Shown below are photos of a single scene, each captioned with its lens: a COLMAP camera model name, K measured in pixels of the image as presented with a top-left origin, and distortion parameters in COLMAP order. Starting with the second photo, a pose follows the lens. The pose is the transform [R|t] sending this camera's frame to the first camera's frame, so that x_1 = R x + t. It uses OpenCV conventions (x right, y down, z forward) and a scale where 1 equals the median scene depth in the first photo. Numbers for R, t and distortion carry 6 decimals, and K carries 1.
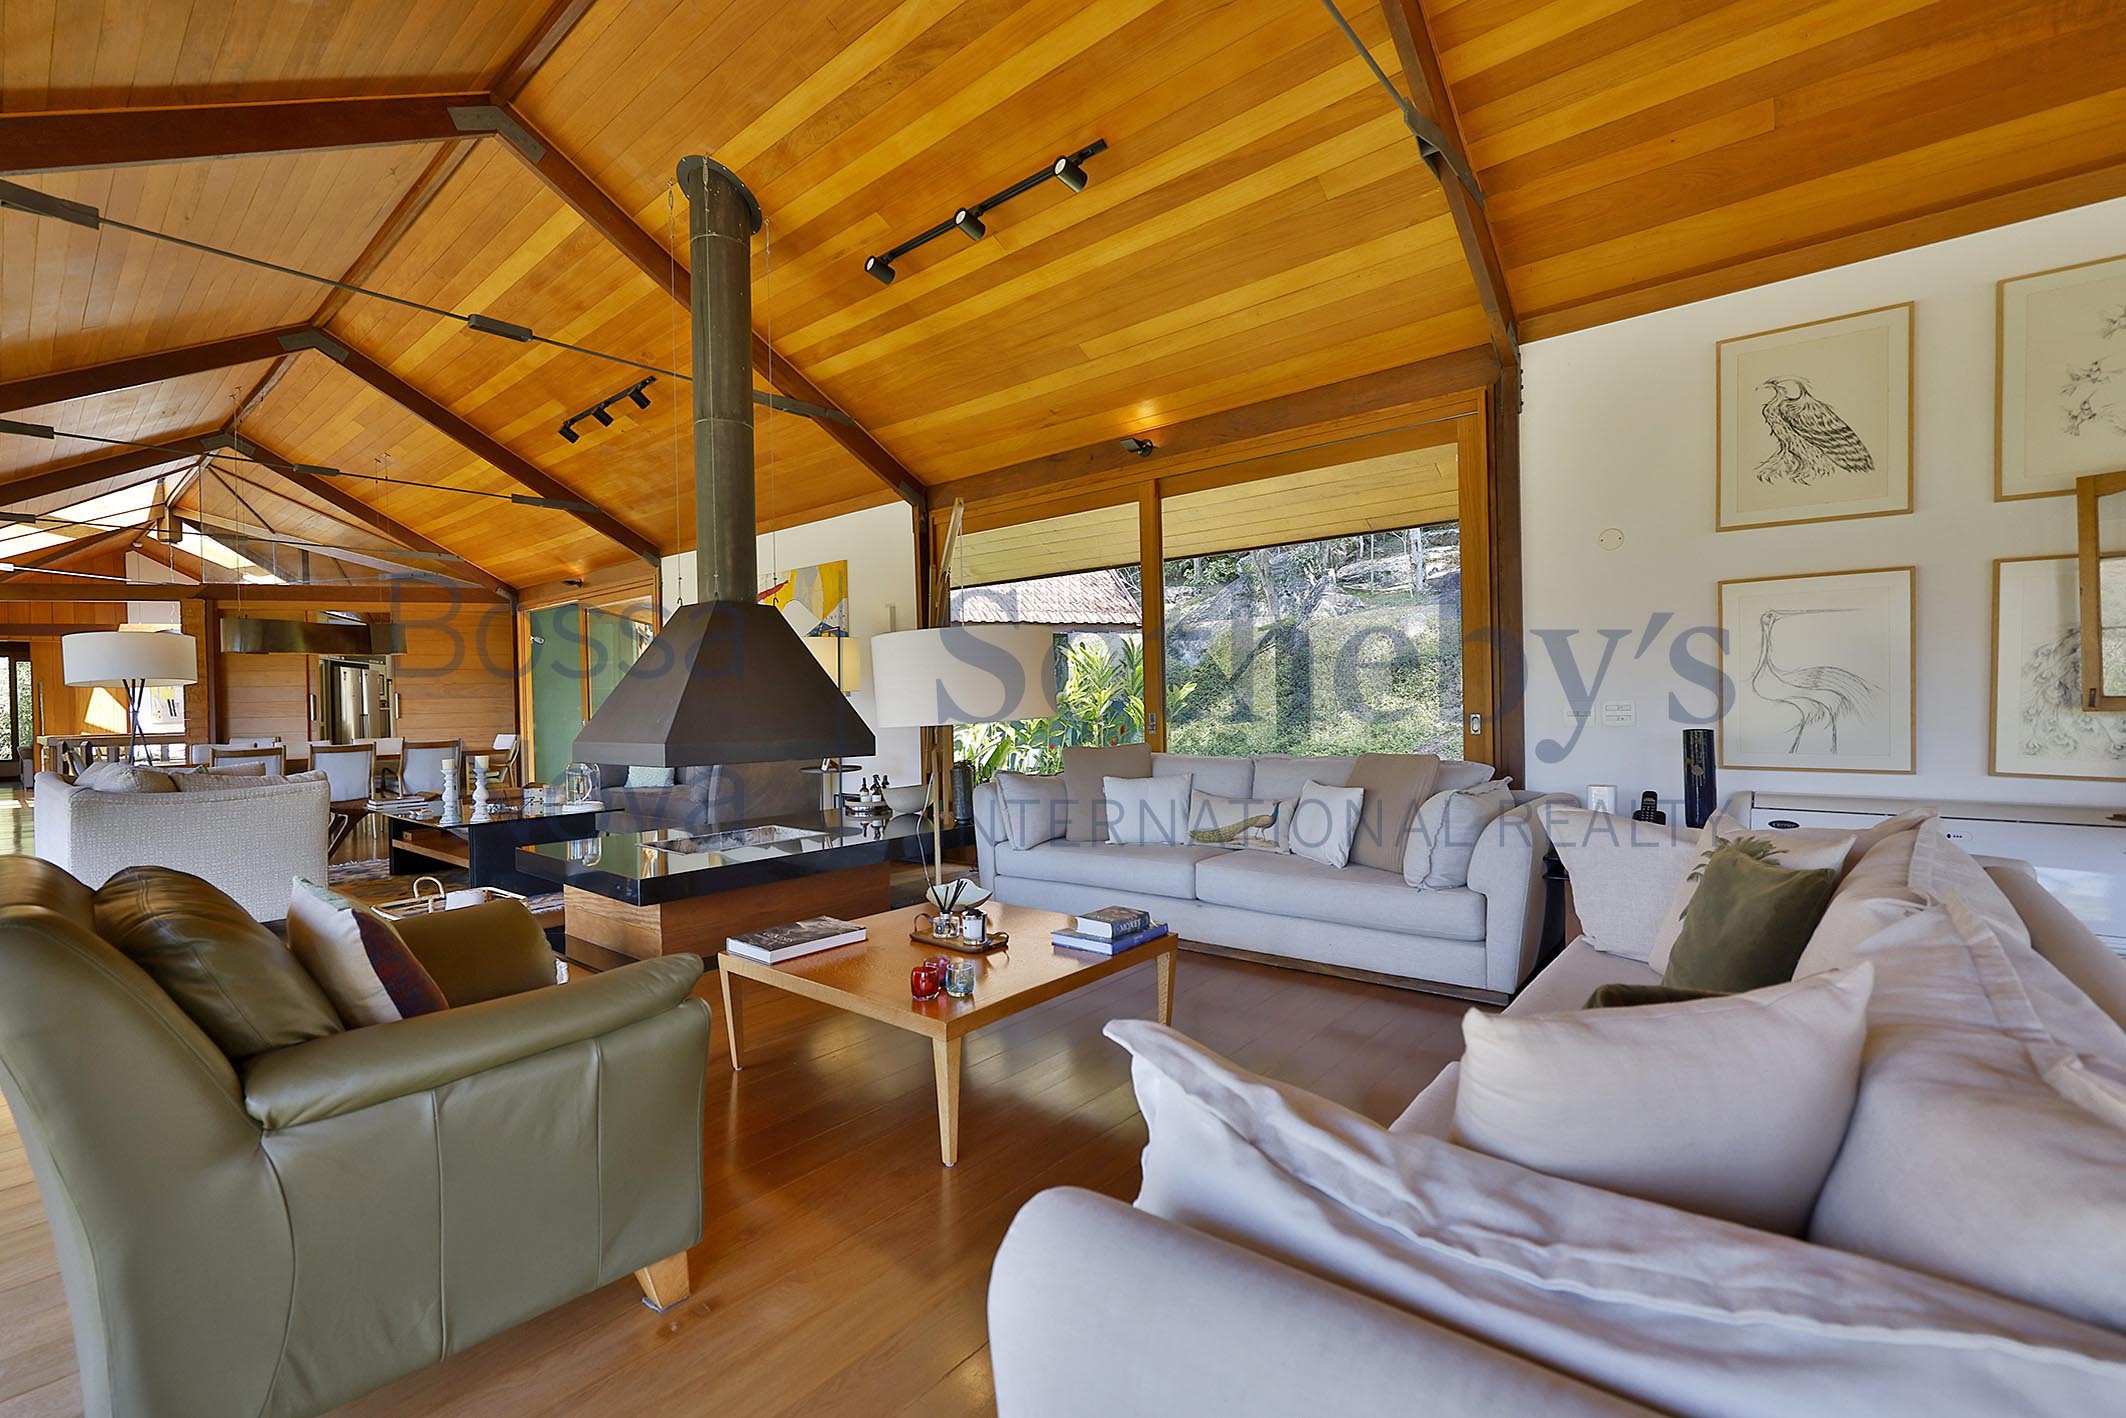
lens RADIAL K [[908.0, 0, 1029.2], [0, 908.0, 703.1], [0, 0, 1]] dist [-0.000138, -0.000673]
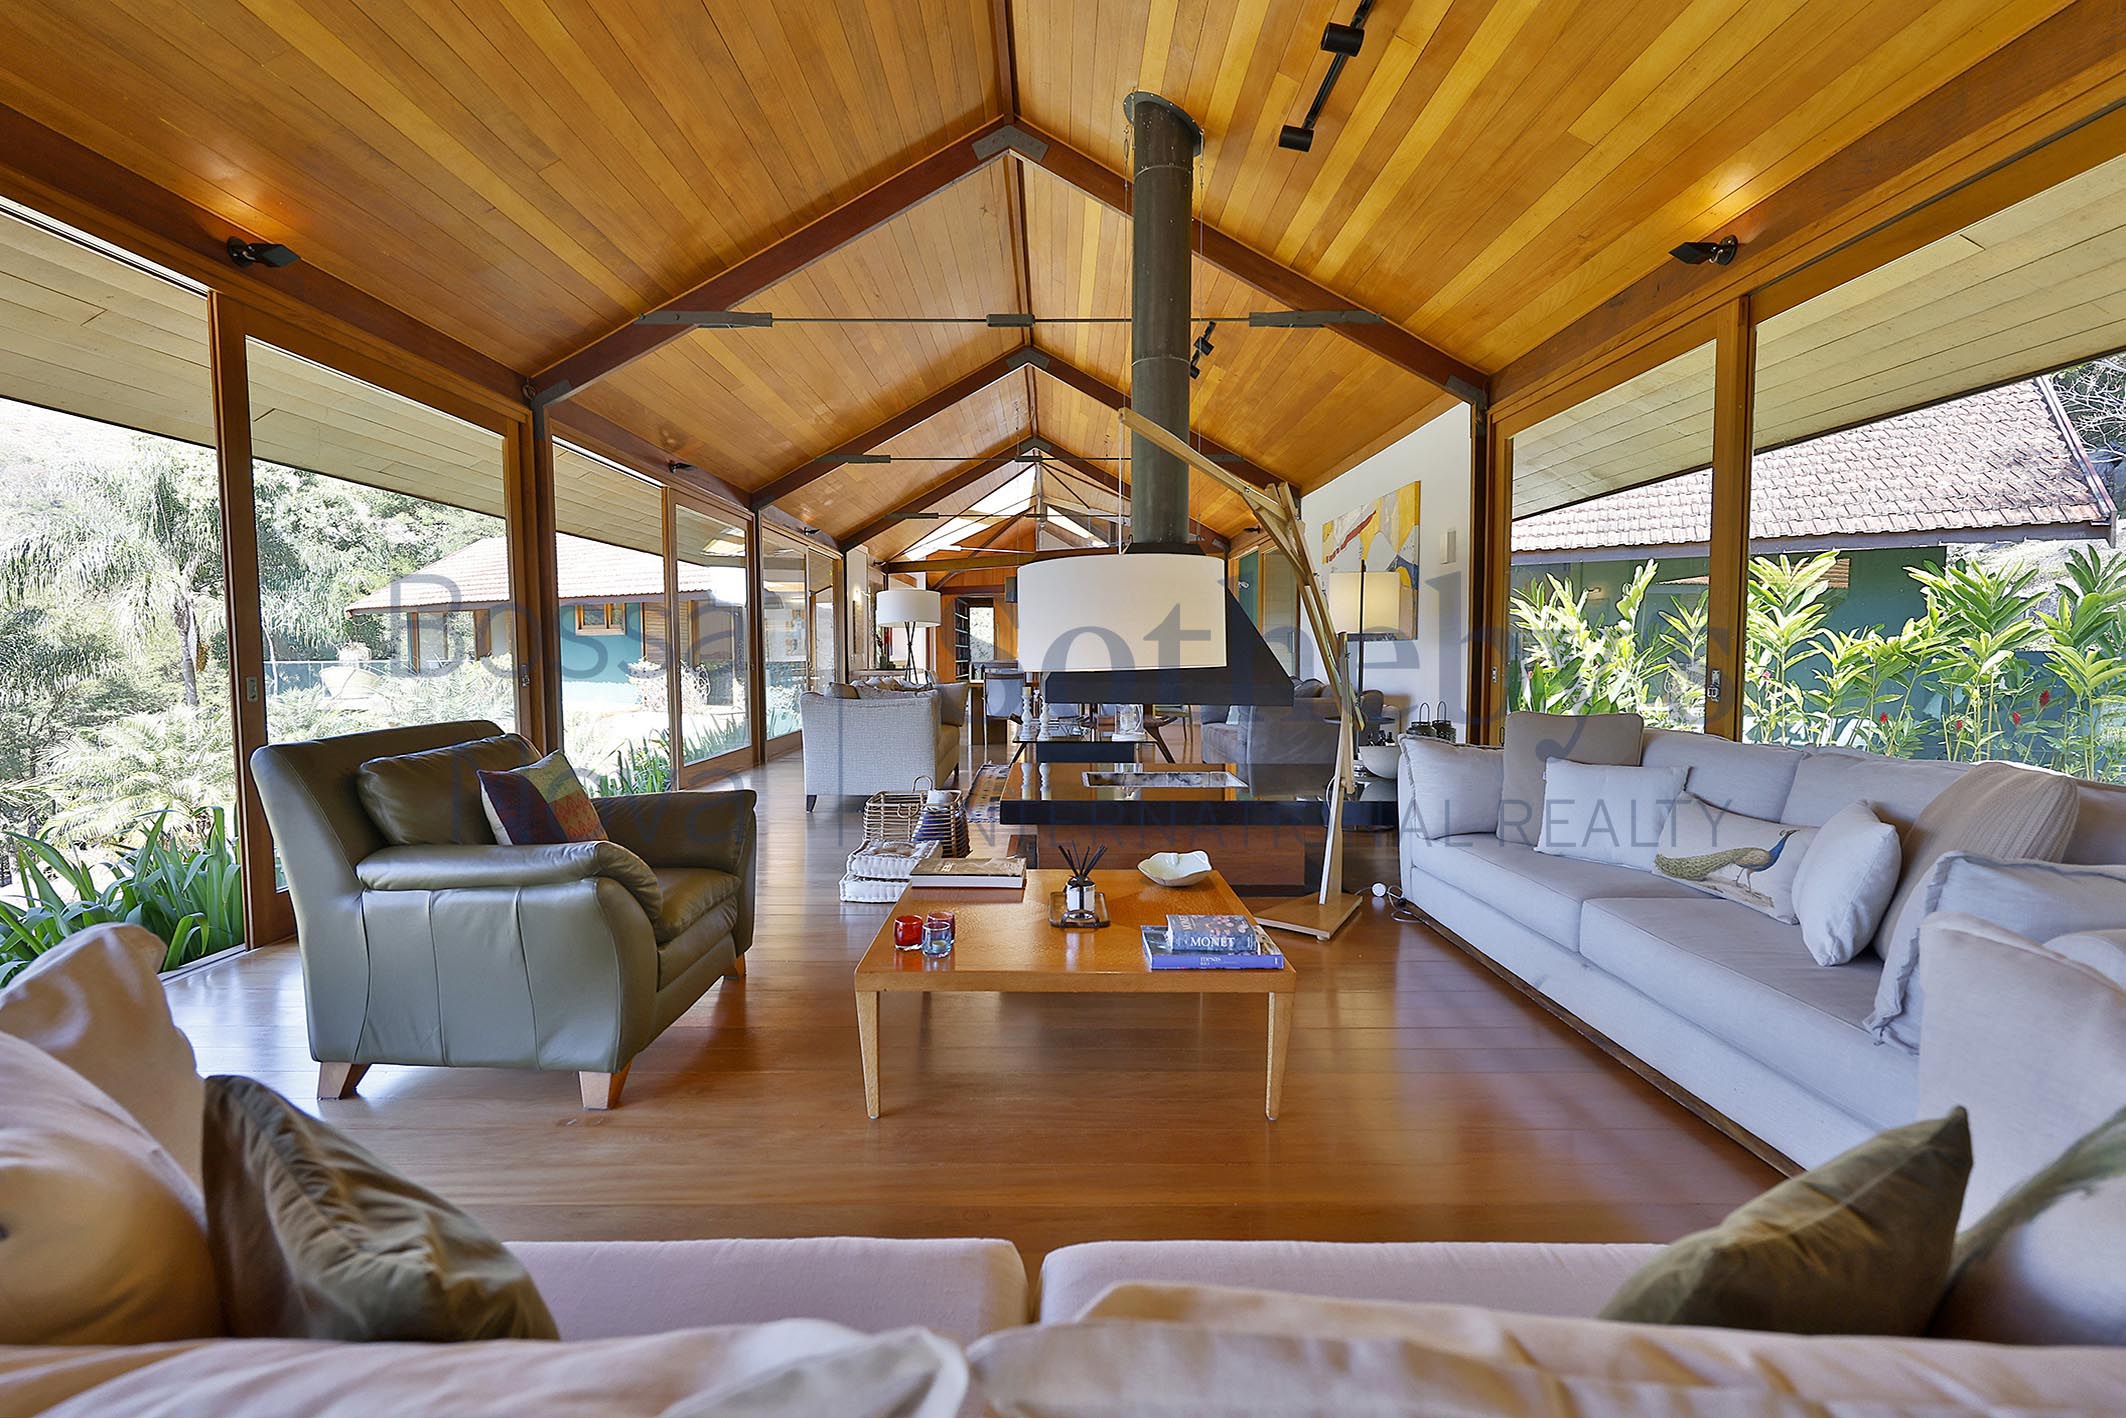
lens RADIAL K [[908.0, 0, 1050.8], [0, 908.0, 699.1], [0, 0, 1]] dist [-0.000138, -0.000673]
pose [[0.651812, 0.062120, -0.755832, 0.316696], [-0.015553, 0.997525, 0.068572, -0.004633], [0.758221, -0.032941, 0.651165, 0.220906]]
